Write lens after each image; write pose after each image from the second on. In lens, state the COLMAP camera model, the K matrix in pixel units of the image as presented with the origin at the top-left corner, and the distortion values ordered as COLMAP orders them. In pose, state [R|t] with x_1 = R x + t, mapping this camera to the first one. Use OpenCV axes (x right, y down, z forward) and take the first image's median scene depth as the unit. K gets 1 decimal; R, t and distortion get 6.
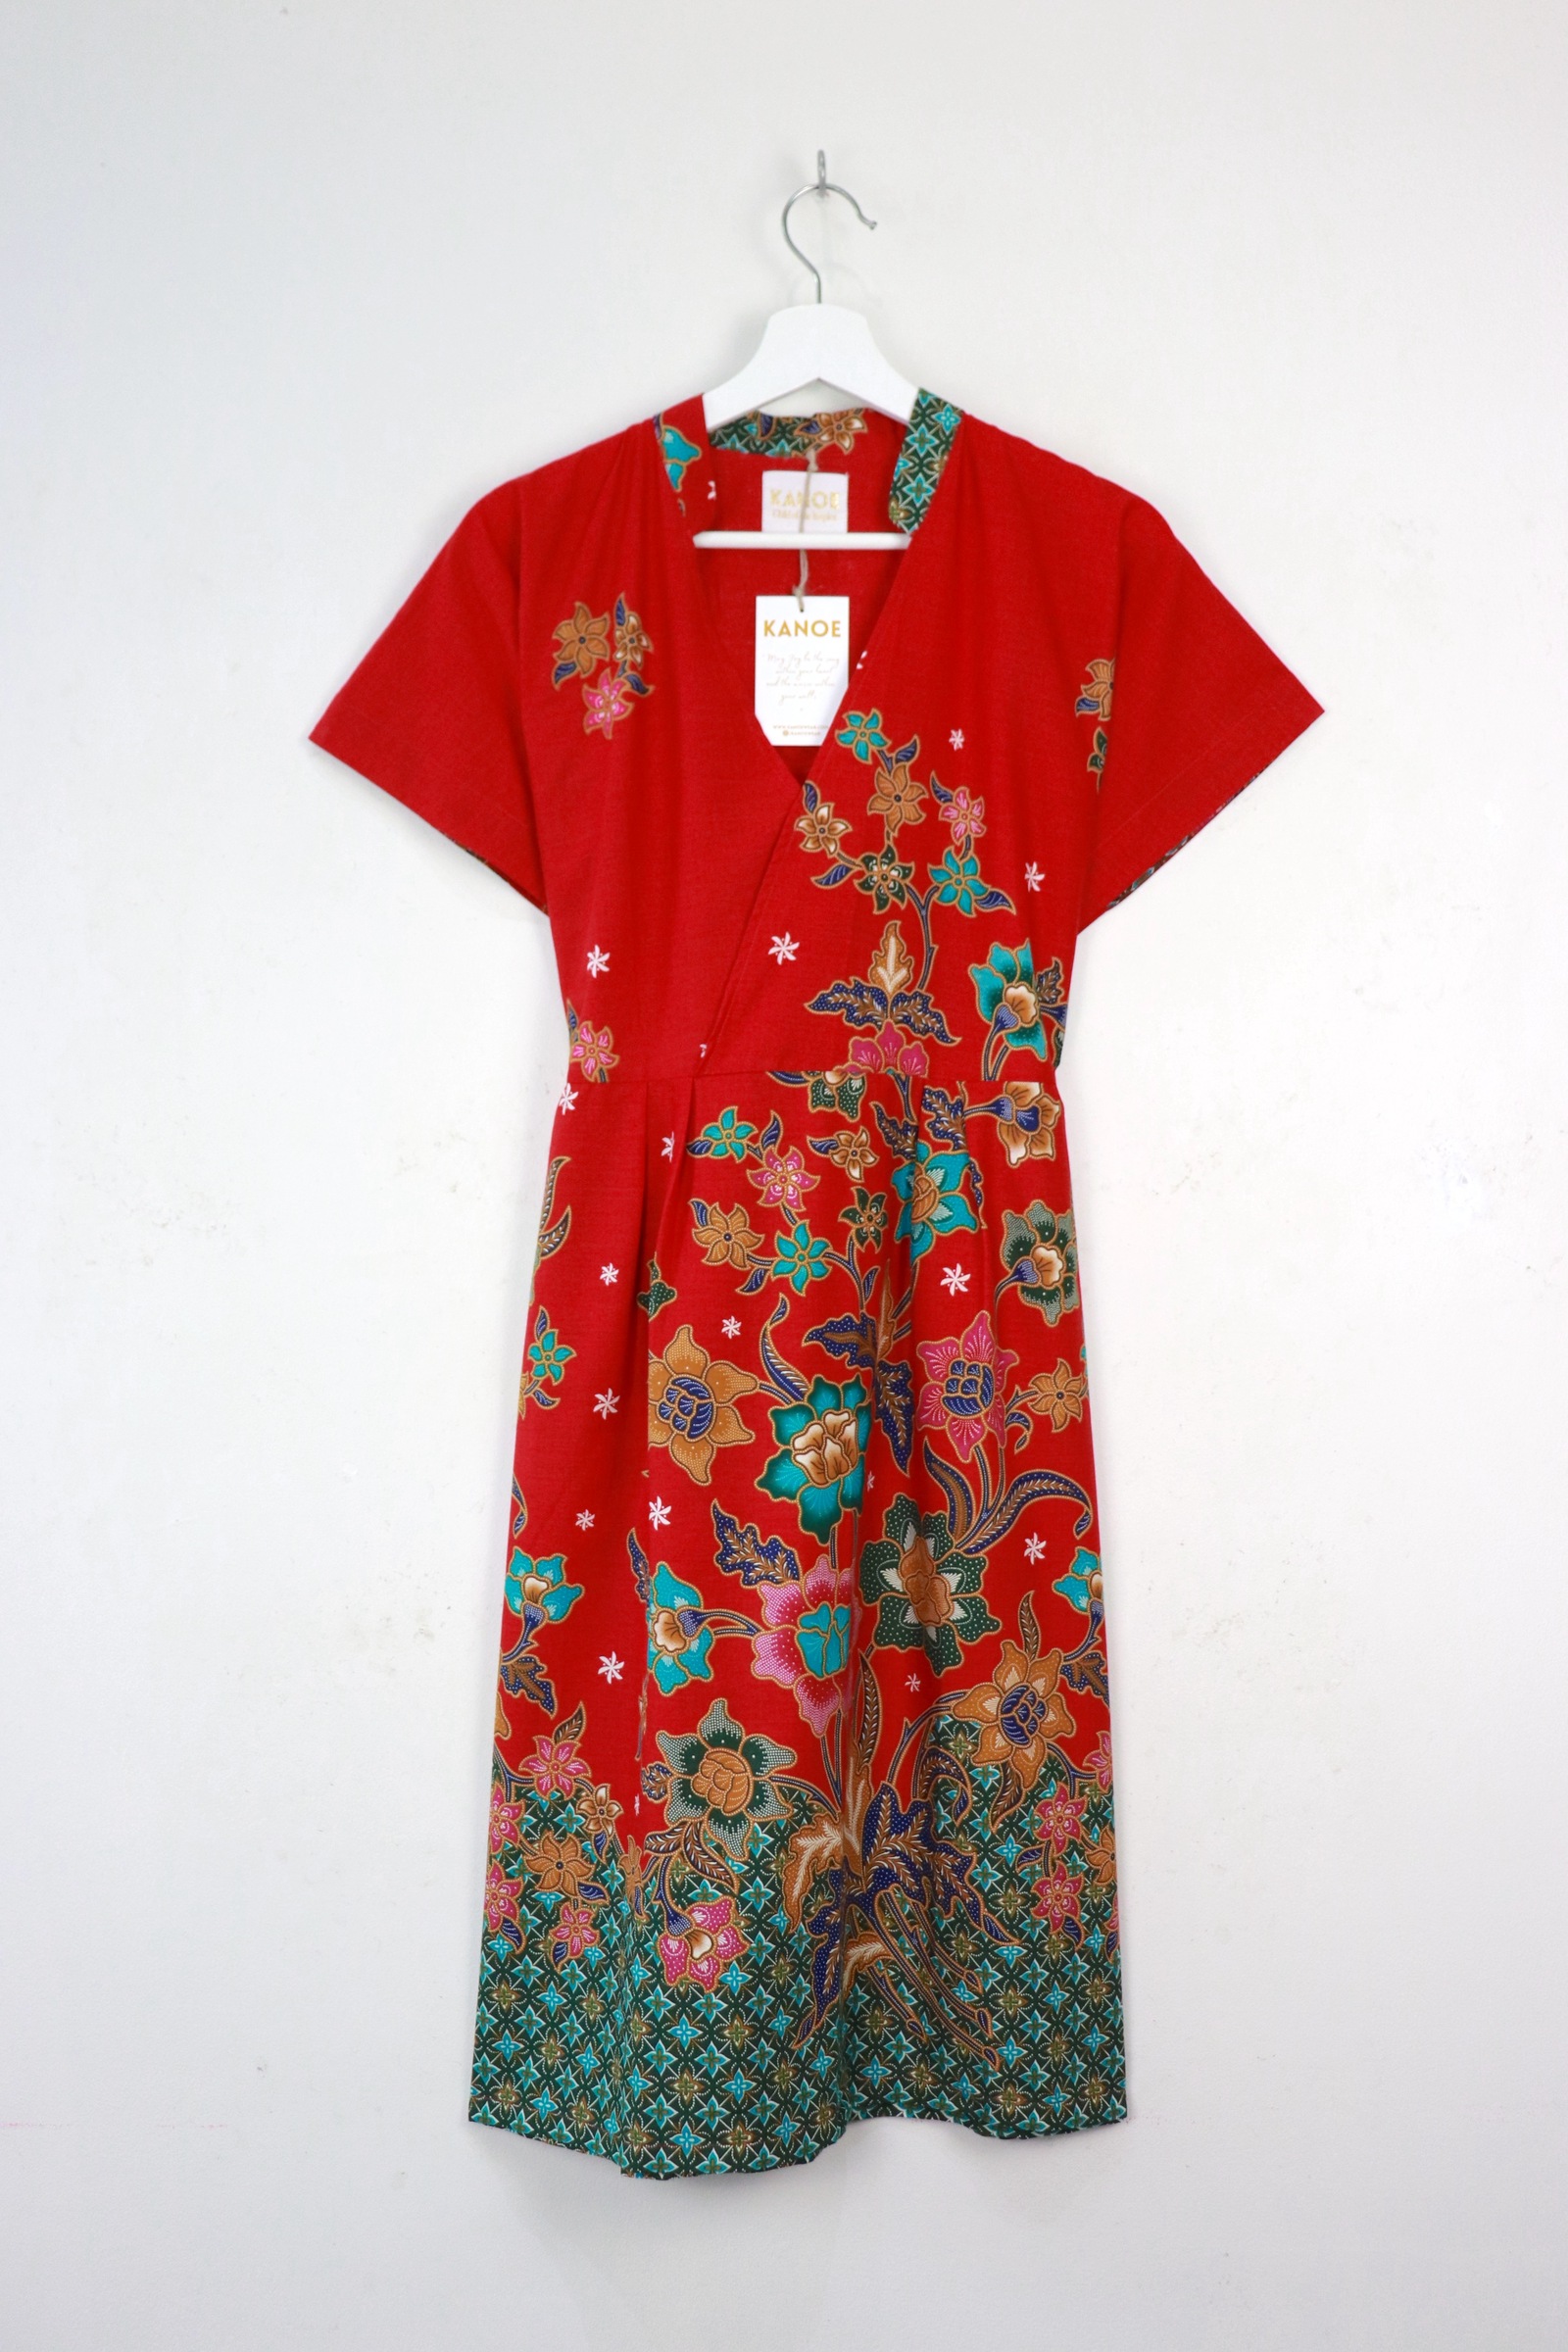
lens RADIAL K [[2764.5, 0, 782.2], [0, 2764.5, 1157.9], [0, 0, 1]] dist [0.109635, 0.000000]
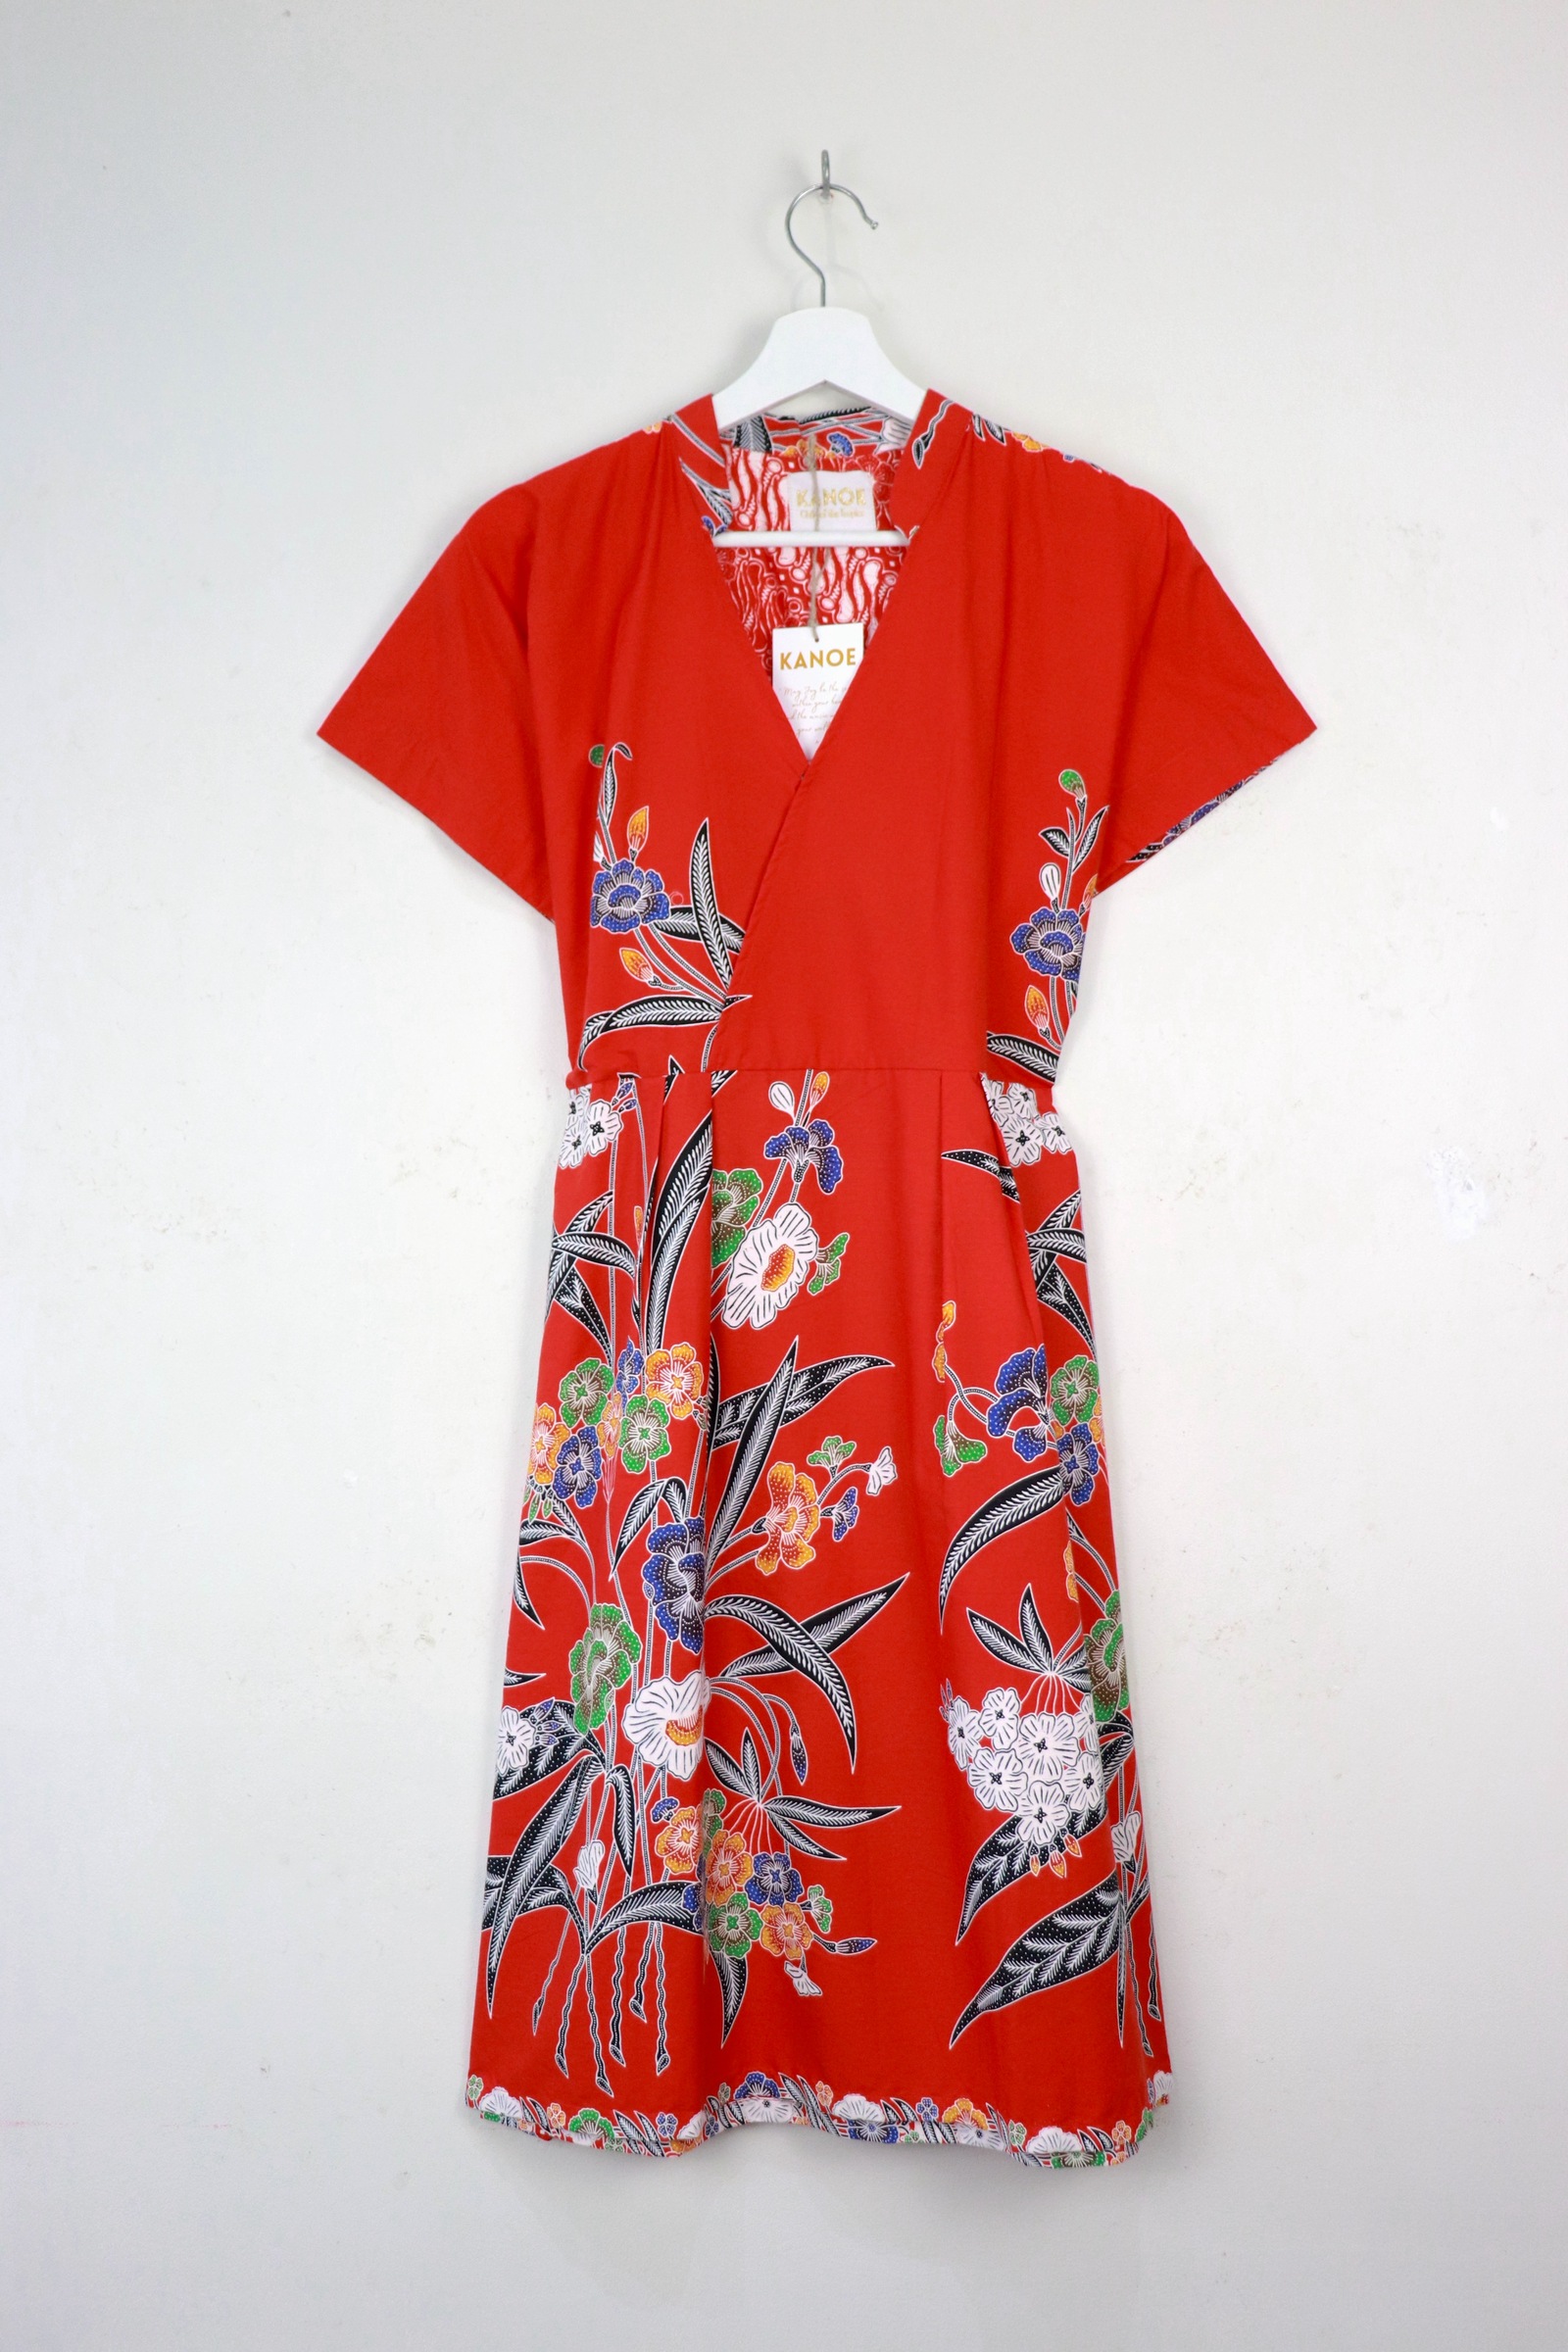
lens RADIAL K [[2385.4, 0, 792.2], [0, 2385.4, 1173.3], [0, 0, 1]] dist [0.050249, 0.000000]
pose [[0.999971, 0.001619, -0.007396, 0.009075], [-0.001551, 0.999957, 0.009173, -0.004453], [0.007410, -0.009161, 0.999931, 0.141172]]
